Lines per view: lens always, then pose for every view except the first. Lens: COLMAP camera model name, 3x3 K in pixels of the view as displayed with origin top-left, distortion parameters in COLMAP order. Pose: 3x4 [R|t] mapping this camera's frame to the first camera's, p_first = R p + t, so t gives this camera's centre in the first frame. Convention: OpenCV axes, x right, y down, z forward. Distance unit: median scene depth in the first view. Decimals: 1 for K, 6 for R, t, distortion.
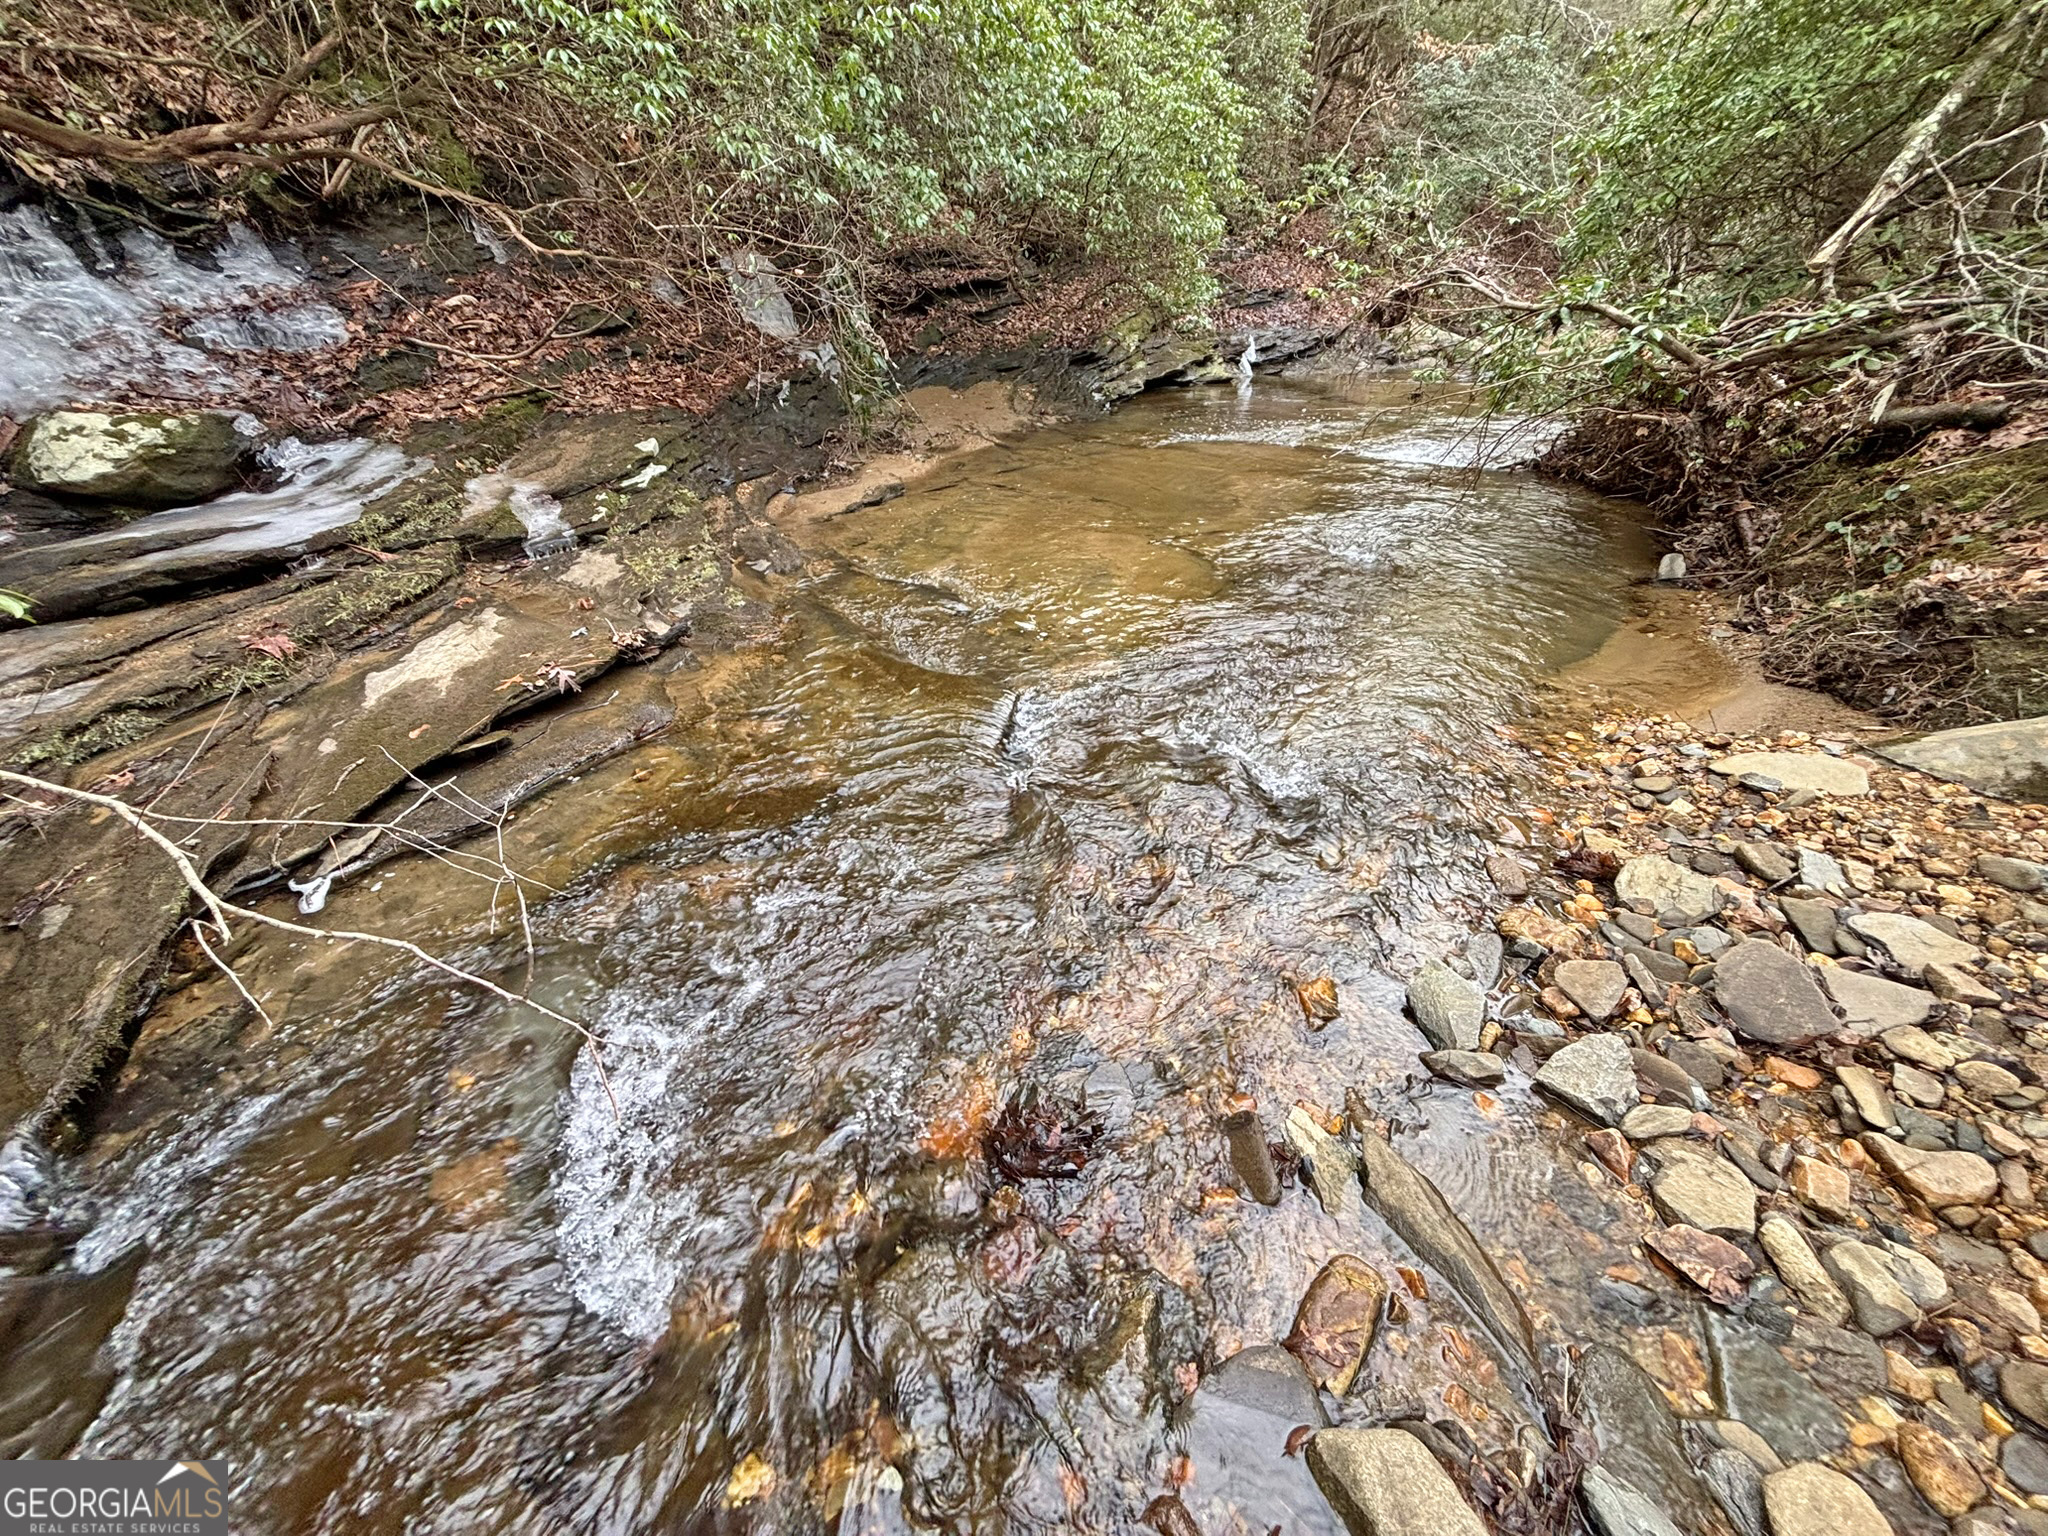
lens RADIAL K [[823.2, 0, 1030.6], [0, 823.2, 773.8], [0, 0, 1]] dist [-0.009241, 0.000611]
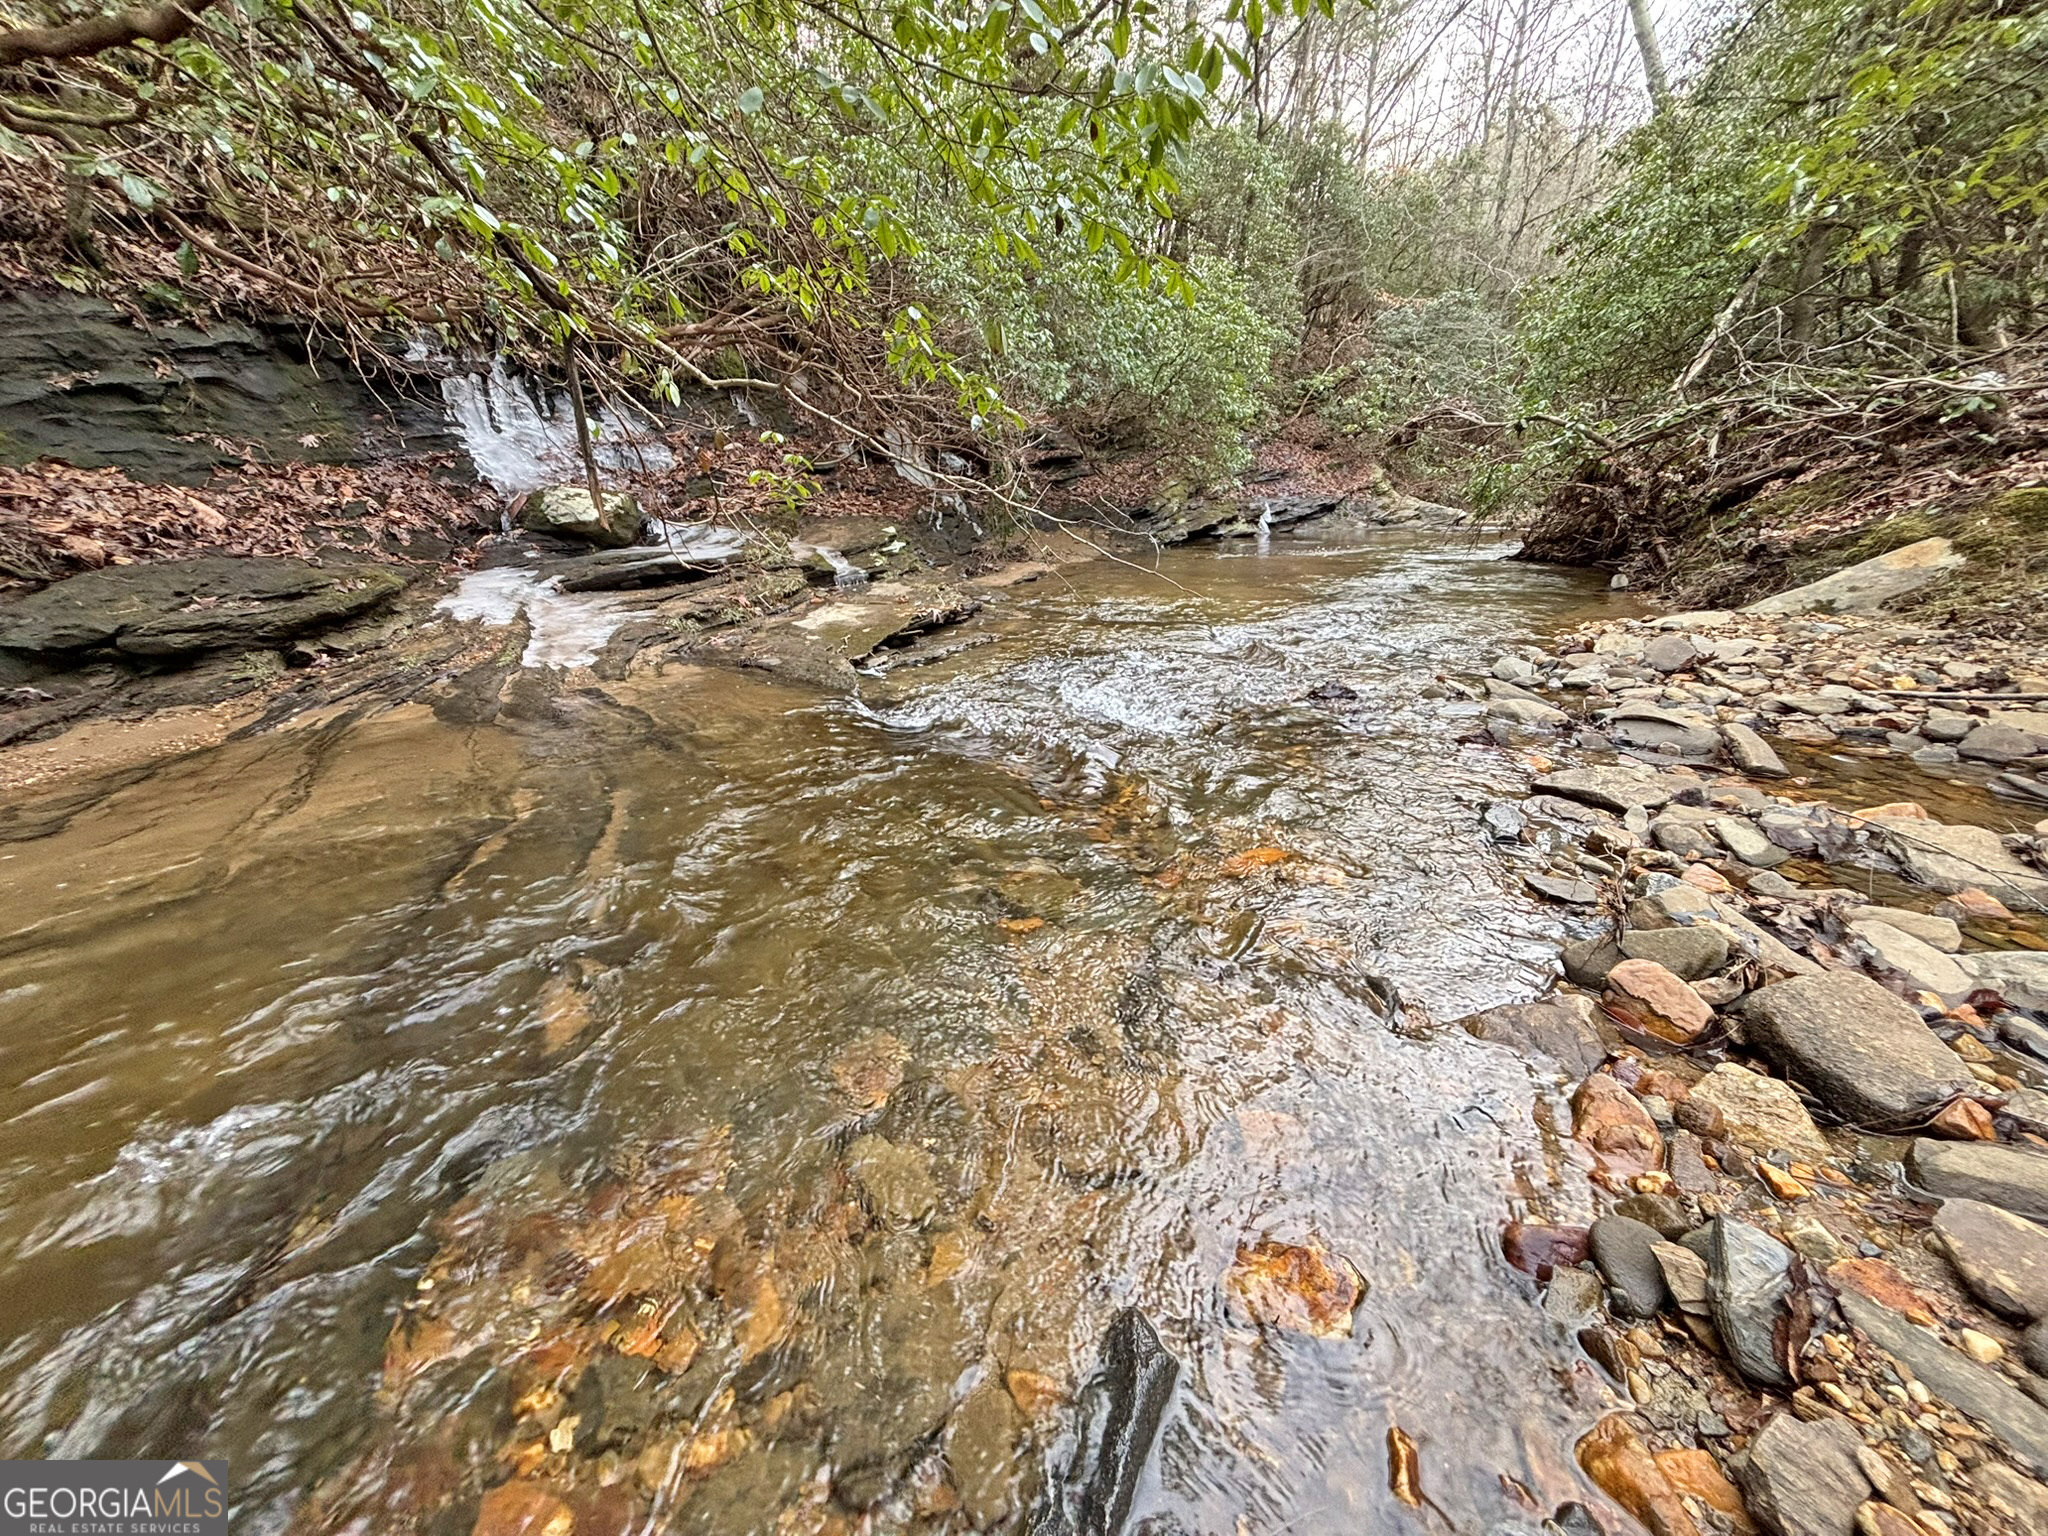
lens RADIAL K [[823.2, 0, 1030.6], [0, 823.2, 773.8], [0, 0, 1]] dist [-0.009241, 0.000611]
pose [[0.999970, -0.006942, -0.003292, -0.238598], [0.006091, 0.977483, -0.210924, 0.340306], [0.004682, 0.210898, 0.977497, -0.327071]]
